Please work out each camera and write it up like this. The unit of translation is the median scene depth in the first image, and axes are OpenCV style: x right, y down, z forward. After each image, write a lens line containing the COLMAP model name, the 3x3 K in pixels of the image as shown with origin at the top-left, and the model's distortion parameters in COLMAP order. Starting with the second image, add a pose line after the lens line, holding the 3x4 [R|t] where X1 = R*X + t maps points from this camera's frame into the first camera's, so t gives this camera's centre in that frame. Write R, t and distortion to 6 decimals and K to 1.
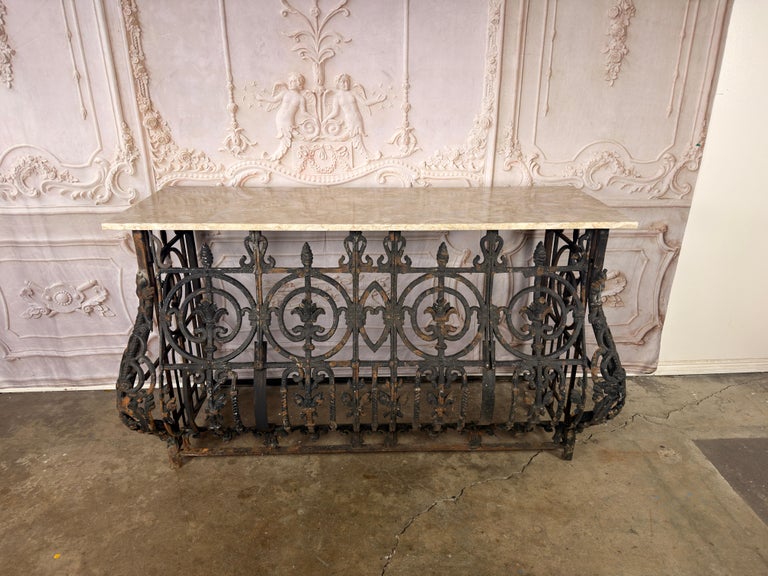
lens RADIAL K [[572.0, 0, 385.3], [0, 572.0, 290.4], [0, 0, 1]] dist [0.010639, -0.059001]
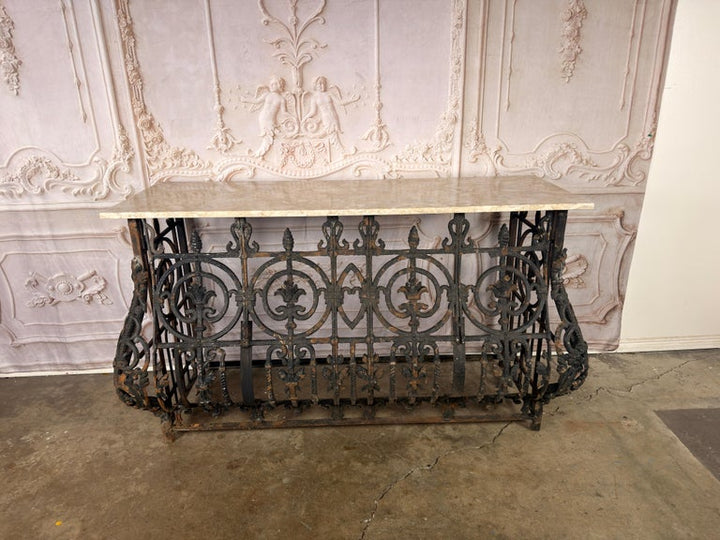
lens RADIAL K [[536.2, 0, 359.5], [0, 536.2, 272.1], [0, 0, 1]] dist [0.010639, -0.059001]
pose [[0.999786, -0.017066, -0.011688, 0.007557], [0.016666, 0.999299, -0.033510, 0.030624], [0.012252, 0.033308, 0.999370, -0.010058]]
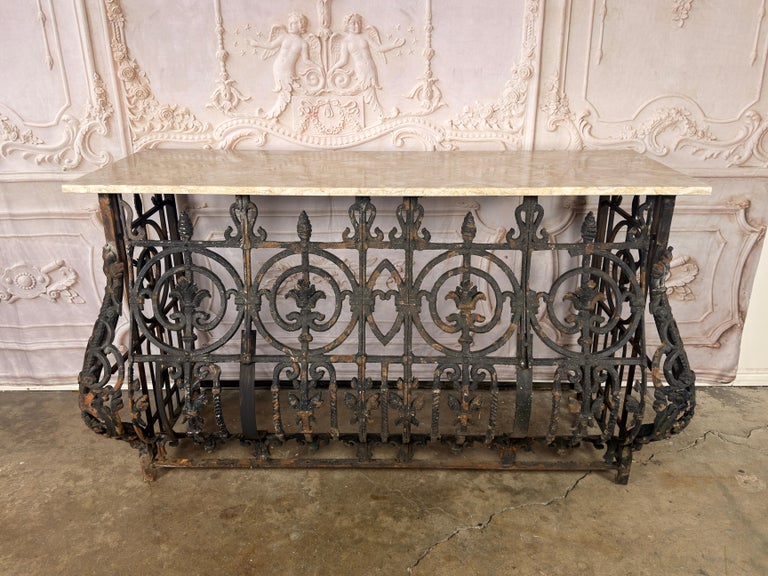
lens RADIAL K [[665.0, 0, 382.2], [0, 665.0, 290.7], [0, 0, 1]] dist [0.010926, -0.061539]
pose [[0.998680, 0.011428, -0.050083, 0.021778], [-0.011769, 0.999909, -0.006519, 0.031647], [0.050004, 0.007100, 0.998724, 0.035945]]
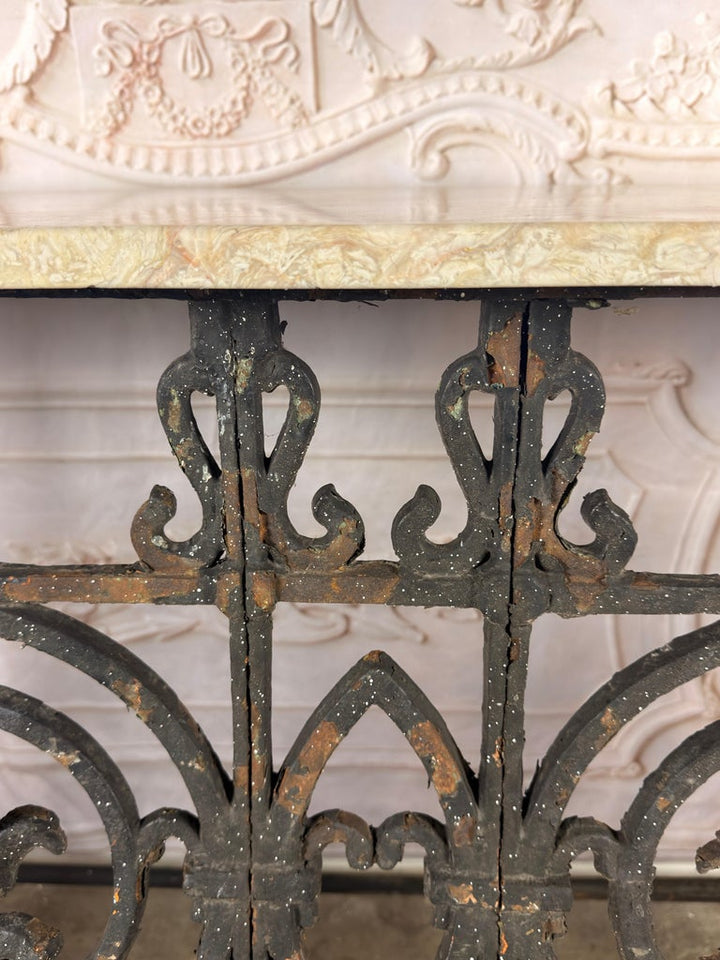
lens RADIAL K [[831.2, 0, 358.9], [0, 831.2, 450.8], [0, 0, 1]] dist [0.010926, -0.061539]
pose [[0.995295, 0.008807, -0.096487, -0.002453], [-0.013766, 0.998611, -0.050851, -0.052271], [0.095905, 0.051940, 0.994034, 0.689604]]
